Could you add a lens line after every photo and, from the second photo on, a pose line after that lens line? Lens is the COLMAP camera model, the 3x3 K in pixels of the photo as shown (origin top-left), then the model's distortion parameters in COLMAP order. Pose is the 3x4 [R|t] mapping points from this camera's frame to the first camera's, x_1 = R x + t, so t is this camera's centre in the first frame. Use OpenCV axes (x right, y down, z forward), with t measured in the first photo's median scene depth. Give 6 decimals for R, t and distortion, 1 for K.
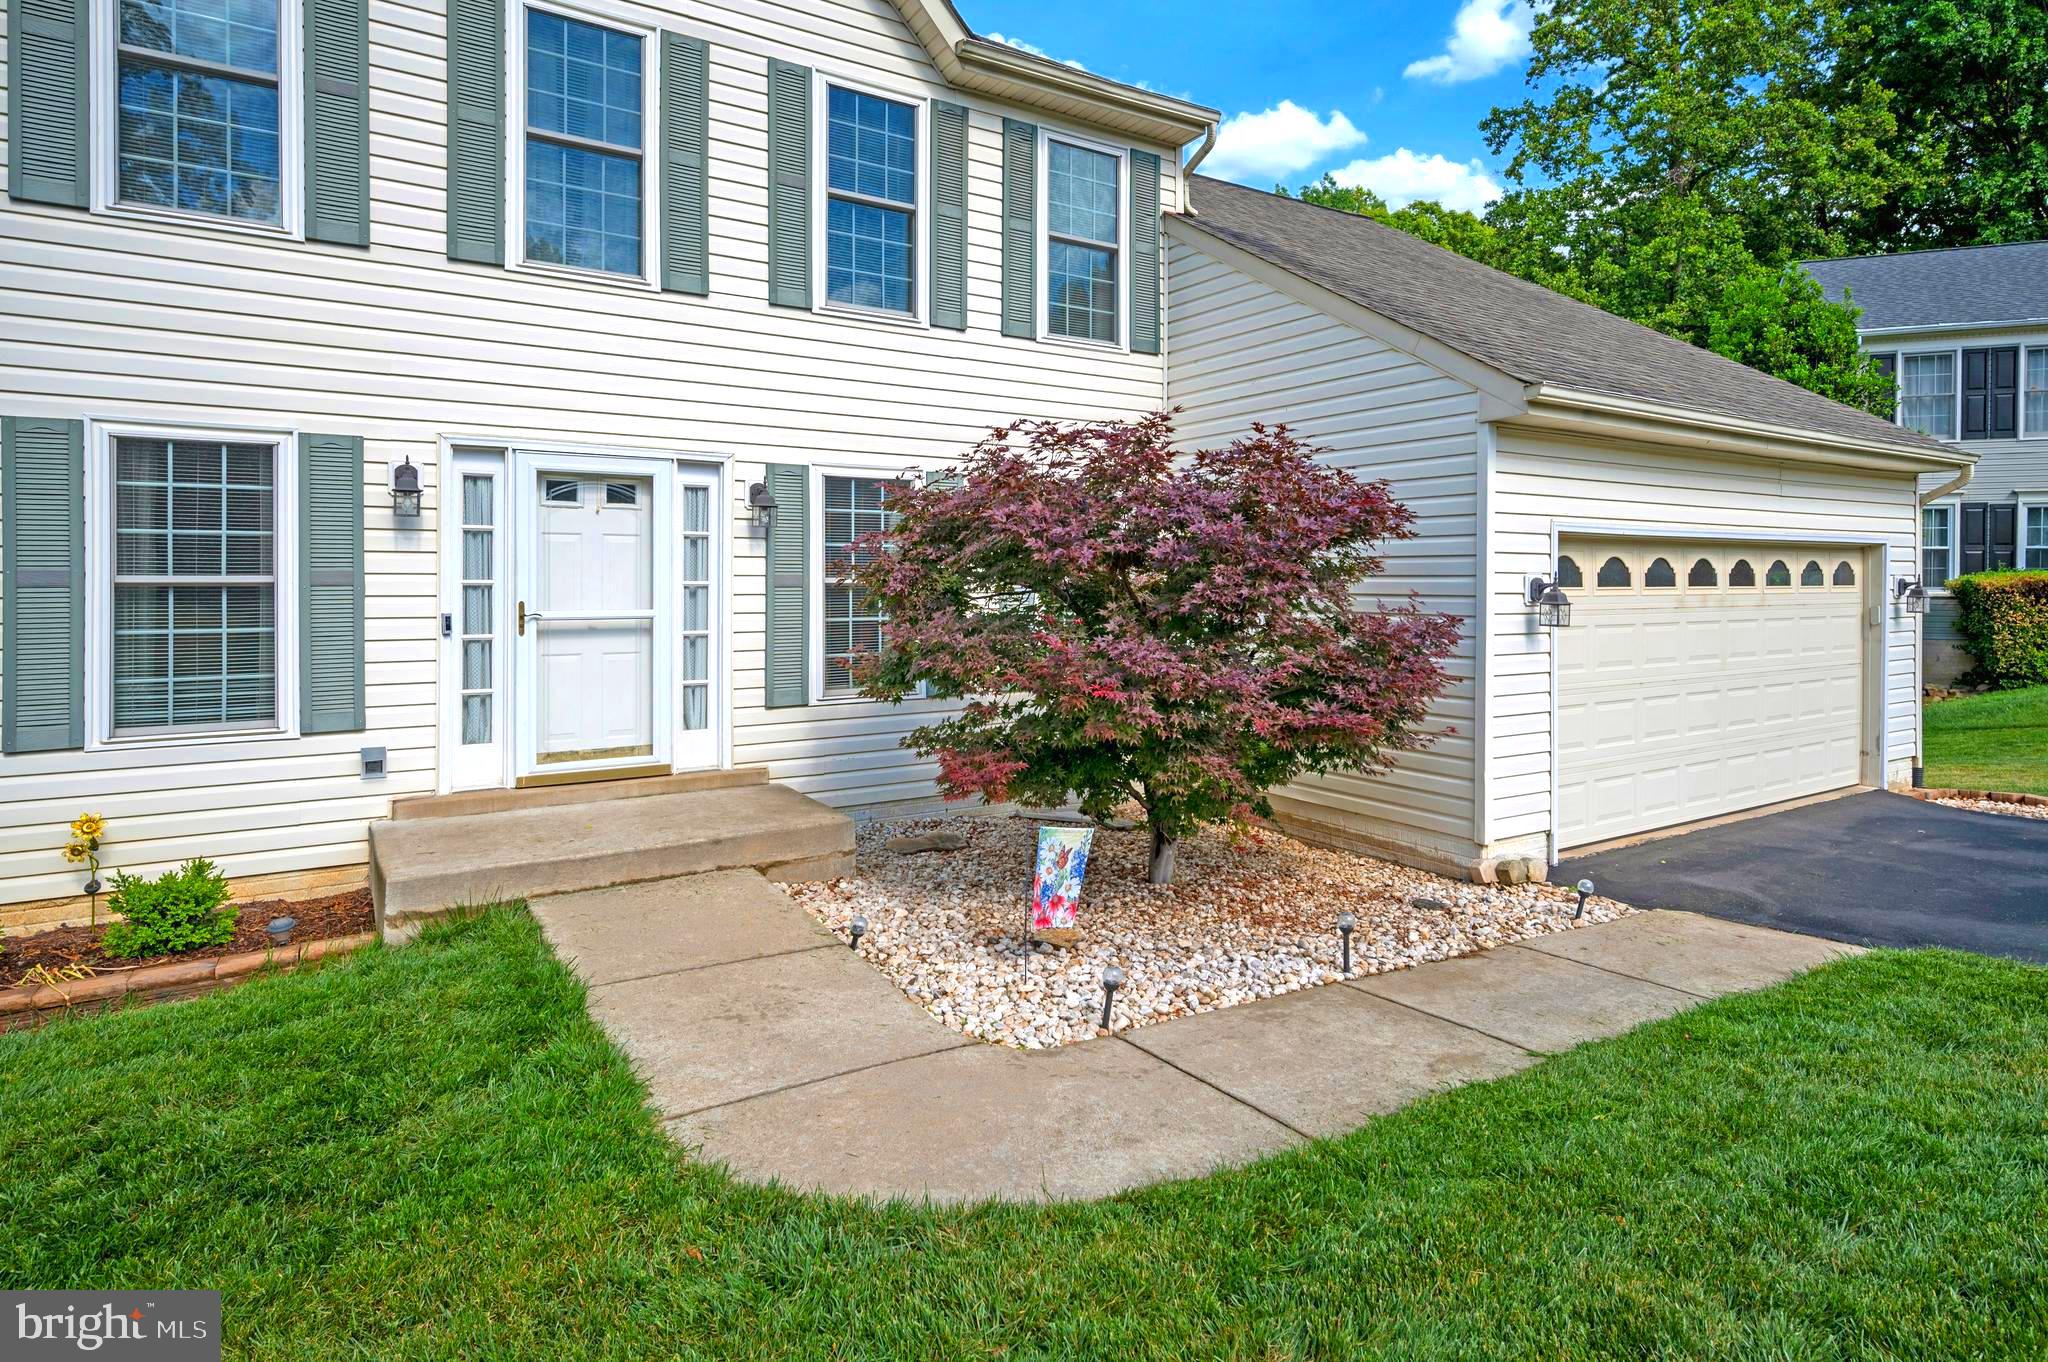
lens RADIAL K [[1134.0, 0, 1056.5], [0, 1134.0, 628.5], [0, 0, 1]] dist [0.006571, -0.002945]
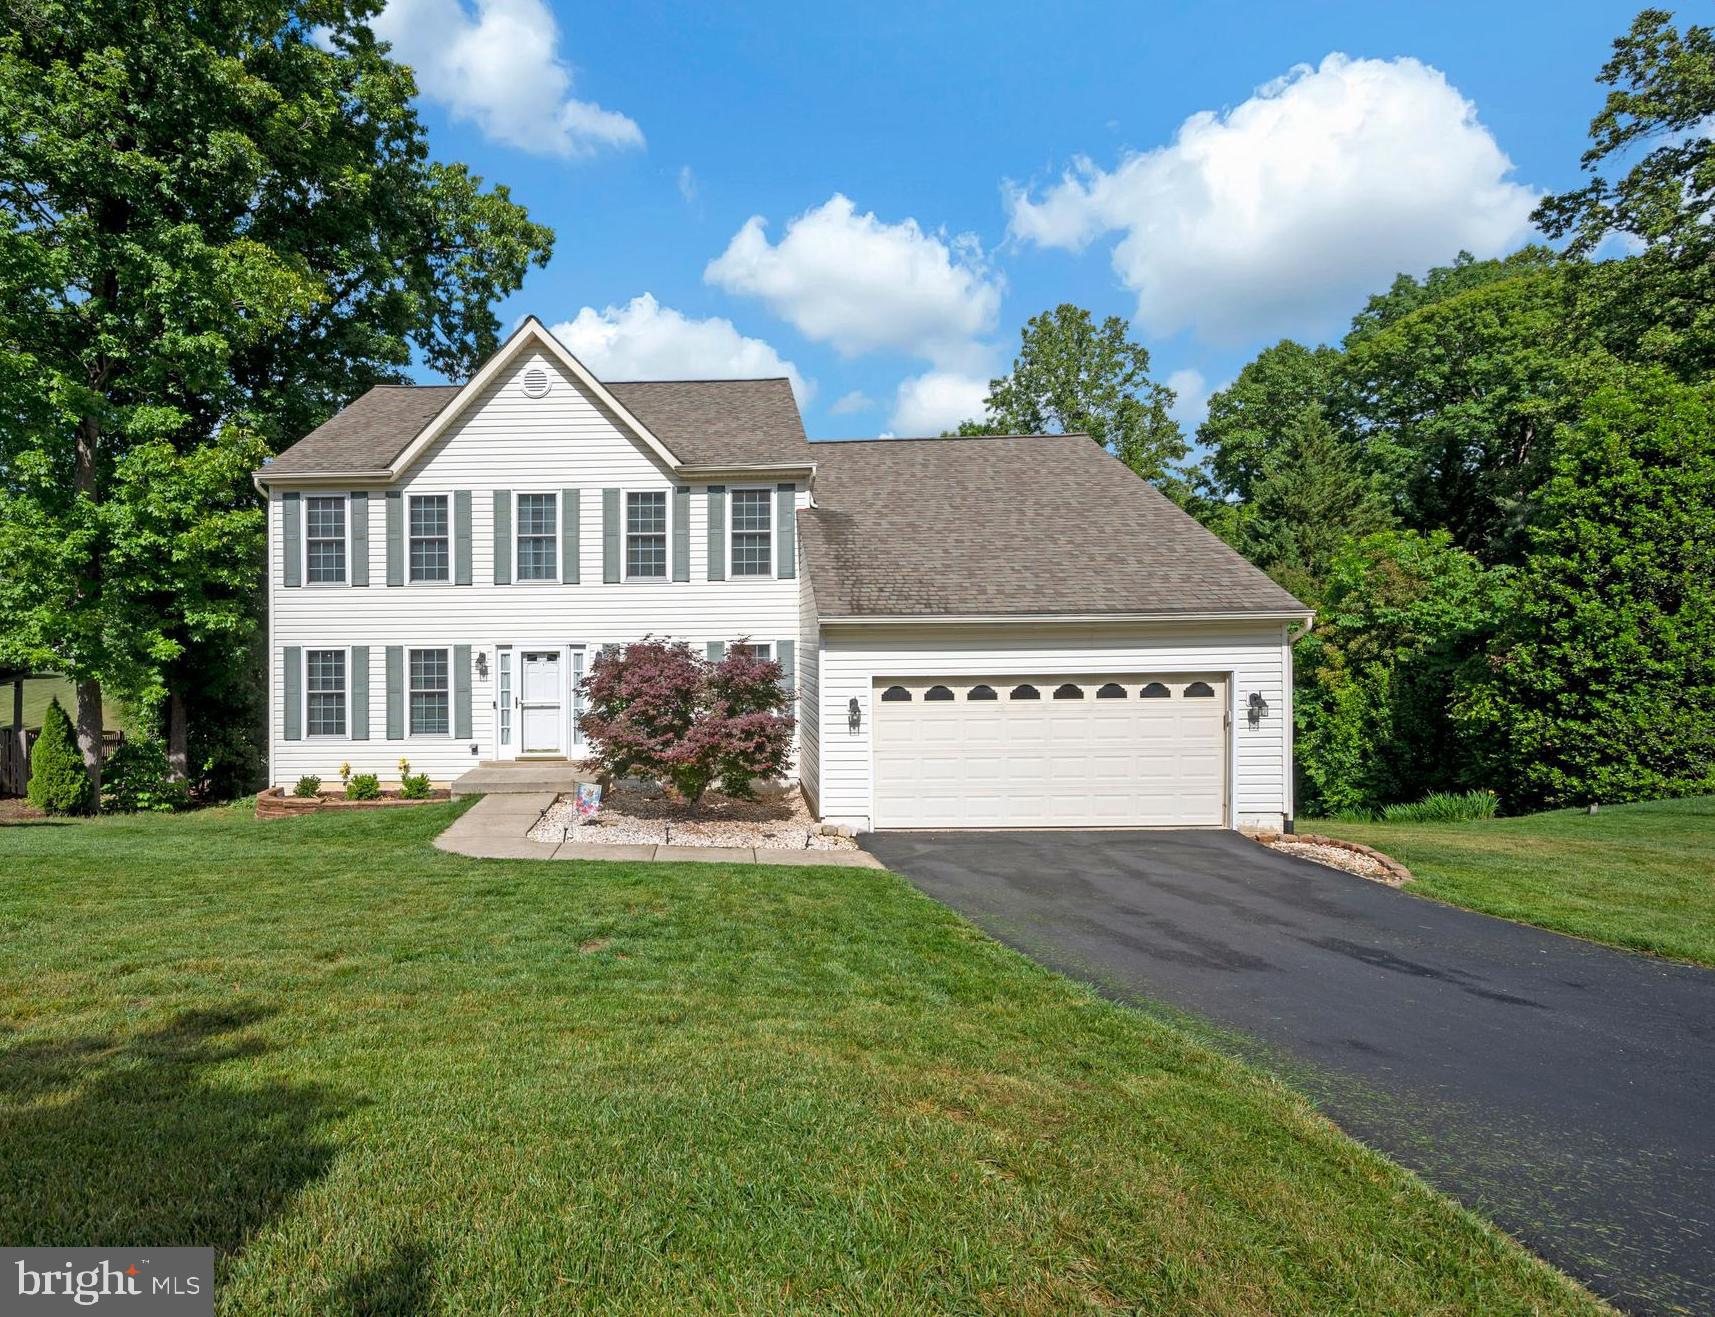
lens RADIAL K [[829.5, 0, 707.2], [0, 829.5, 691.7], [0, 0, 1]] dist [0.002909, 0.001425]
pose [[0.825330, 0.024422, -0.564122, 1.079028], [-0.010458, 0.999554, 0.027973, -0.097965], [0.564553, -0.017187, 0.825218, -0.459870]]
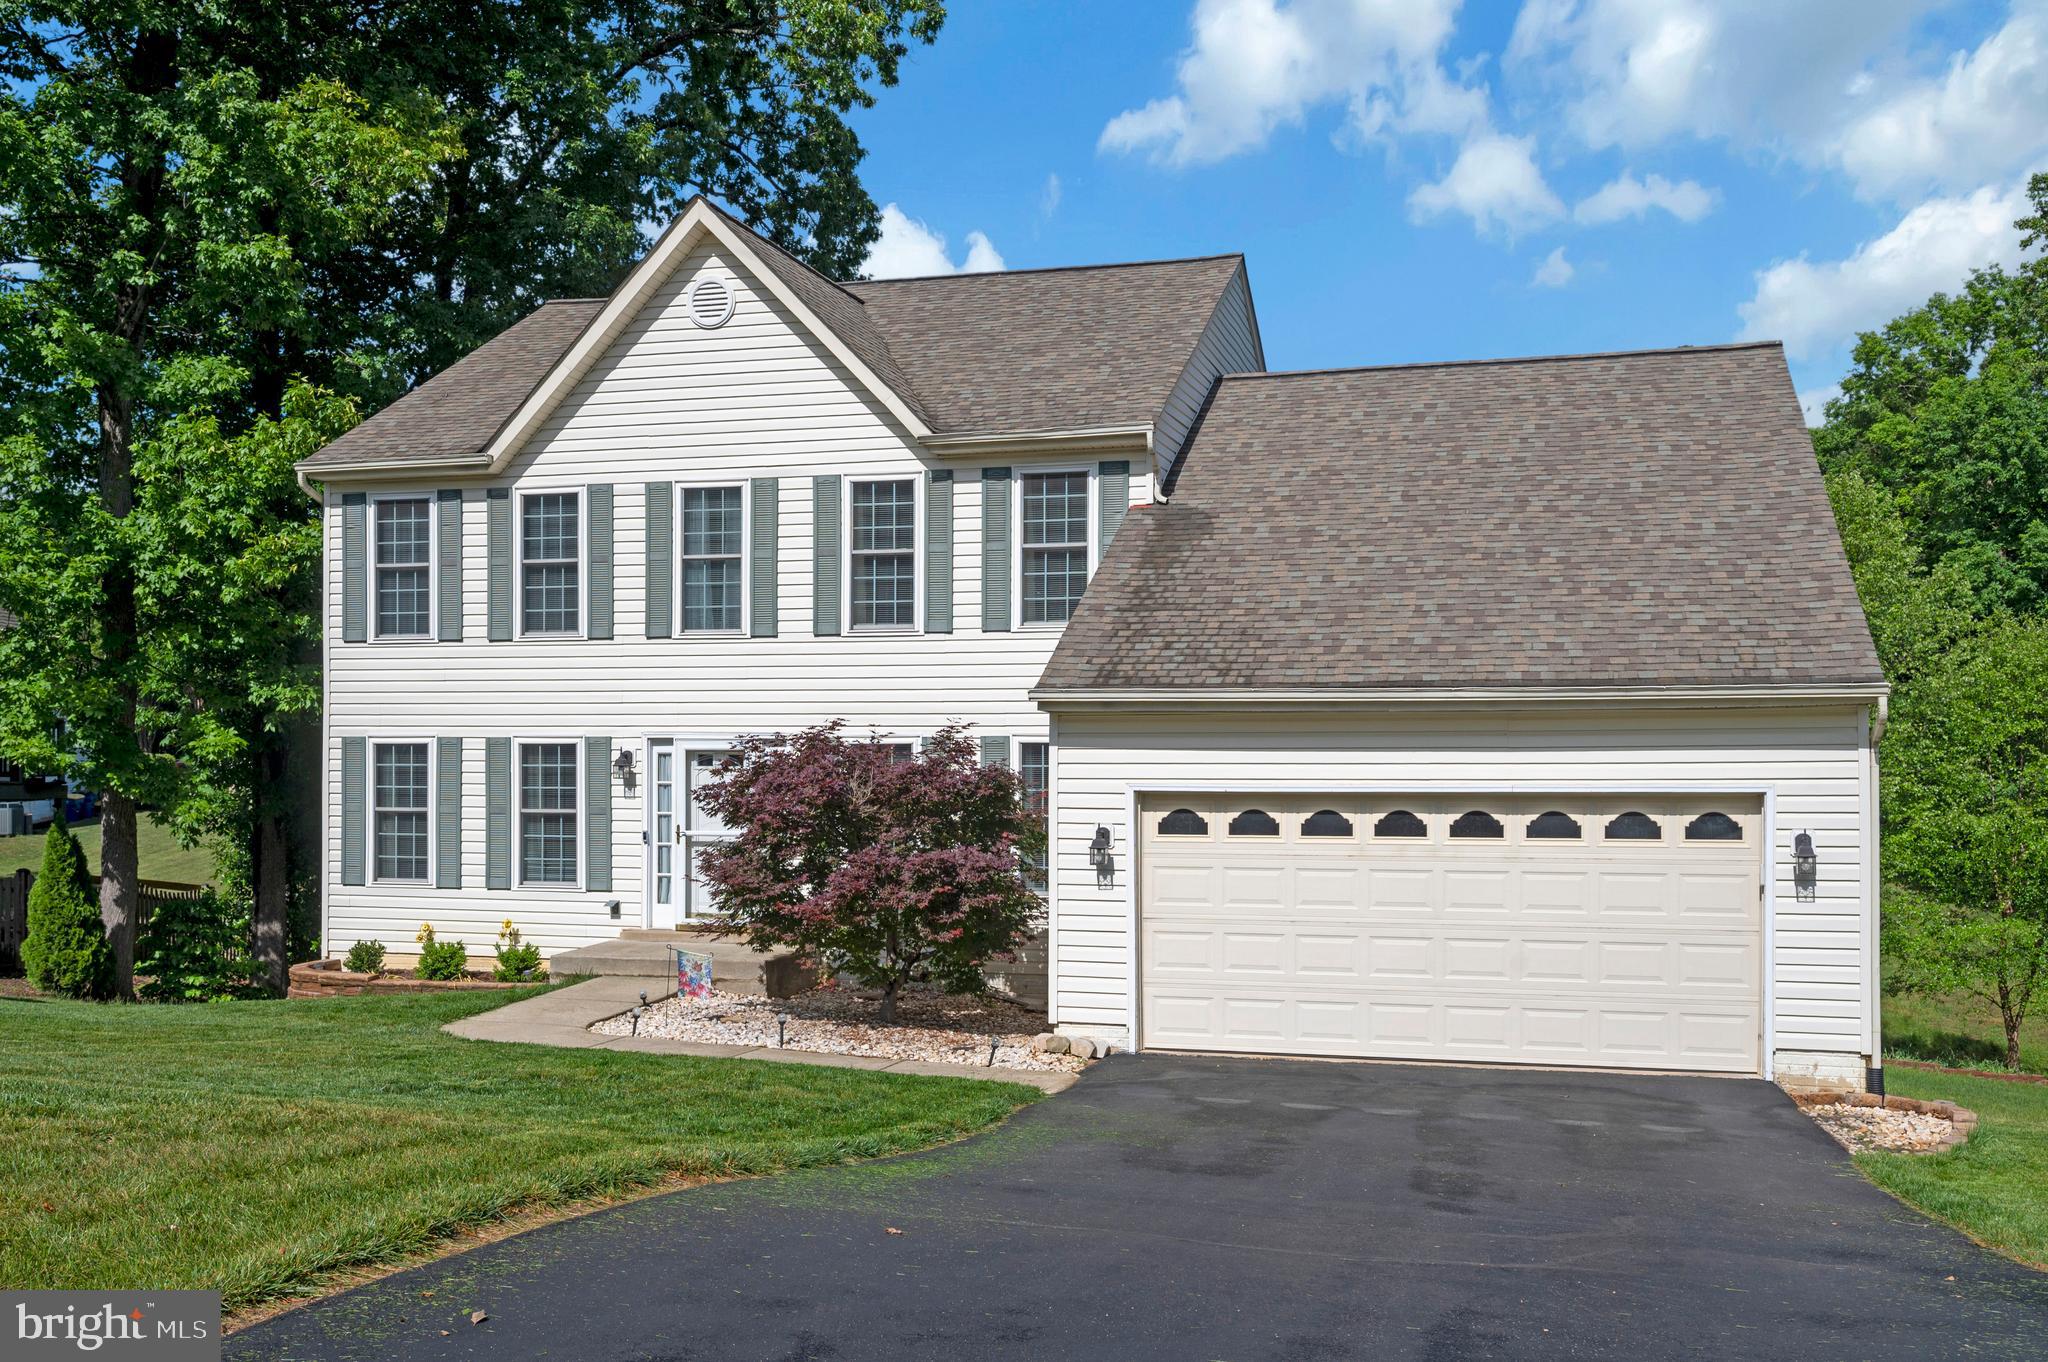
lens RADIAL K [[1798.2, 0, 1084.3], [0, 1798.2, 910.2], [0, 0, 1]] dist [-0.000294, 0.010679]
pose [[0.674638, 0.060466, -0.735668, 1.924425], [-0.033415, 0.998119, 0.051395, -0.054077], [0.737392, -0.010091, 0.675390, -0.405350]]
